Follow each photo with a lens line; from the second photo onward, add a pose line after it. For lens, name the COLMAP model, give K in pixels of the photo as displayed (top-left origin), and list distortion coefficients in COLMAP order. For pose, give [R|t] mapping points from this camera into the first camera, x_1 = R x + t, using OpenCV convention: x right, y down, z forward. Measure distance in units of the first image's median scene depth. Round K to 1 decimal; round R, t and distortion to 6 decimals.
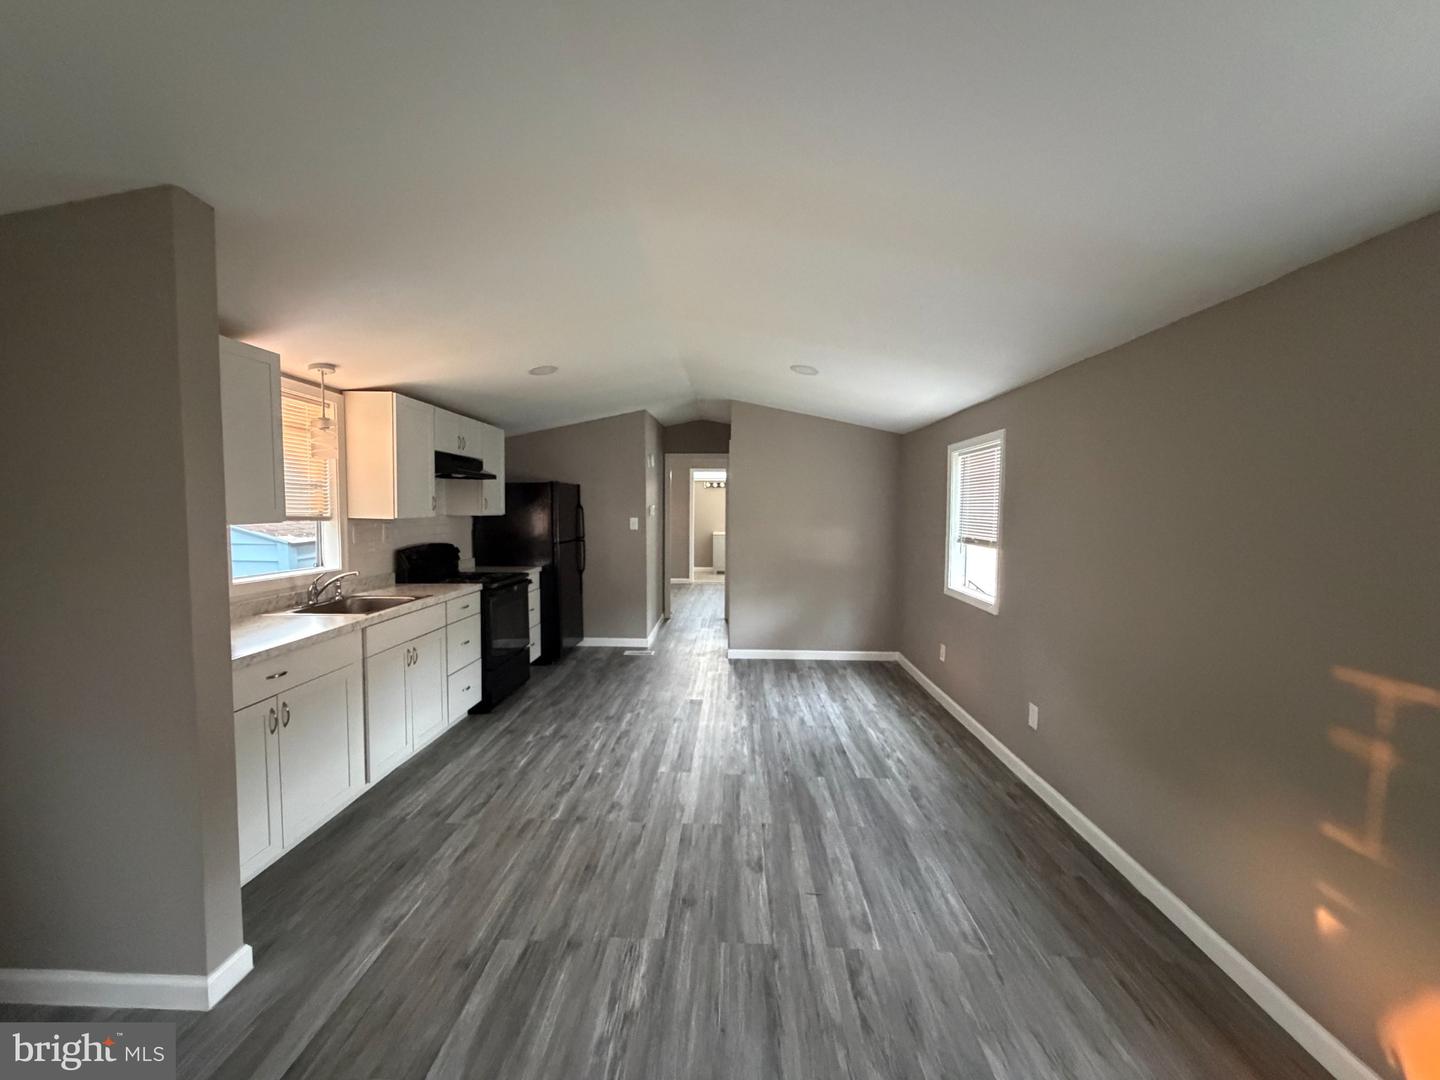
lens RADIAL K [[578.4, 0, 720.0], [0, 578.4, 540.0], [0, 0, 1]] dist [0.002216, 0.000371]
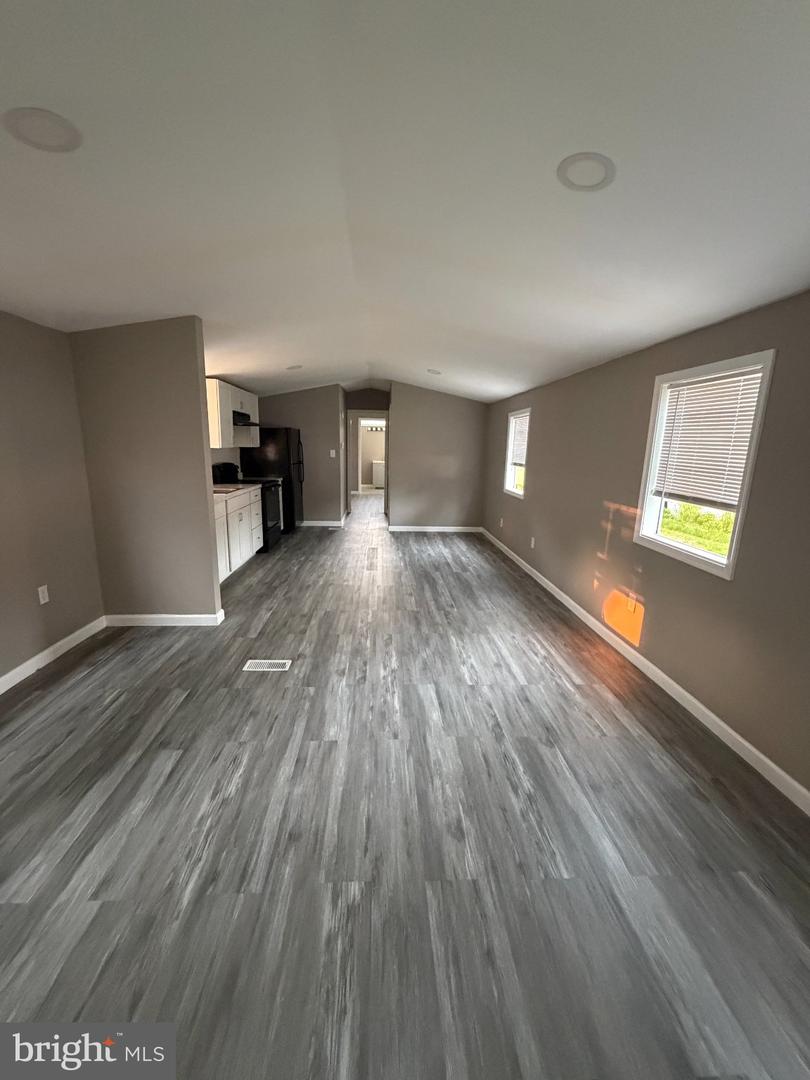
lens RADIAL K [[437.4, 0, 405.0], [0, 437.4, 540.0], [0, 0, 1]] dist [0.009468, 0.000142]
pose [[0.996573, -0.002361, 0.082685, -0.066699], [-0.010674, 0.987565, 0.156851, 0.027190], [-0.082027, -0.157196, 0.984155, -0.471418]]
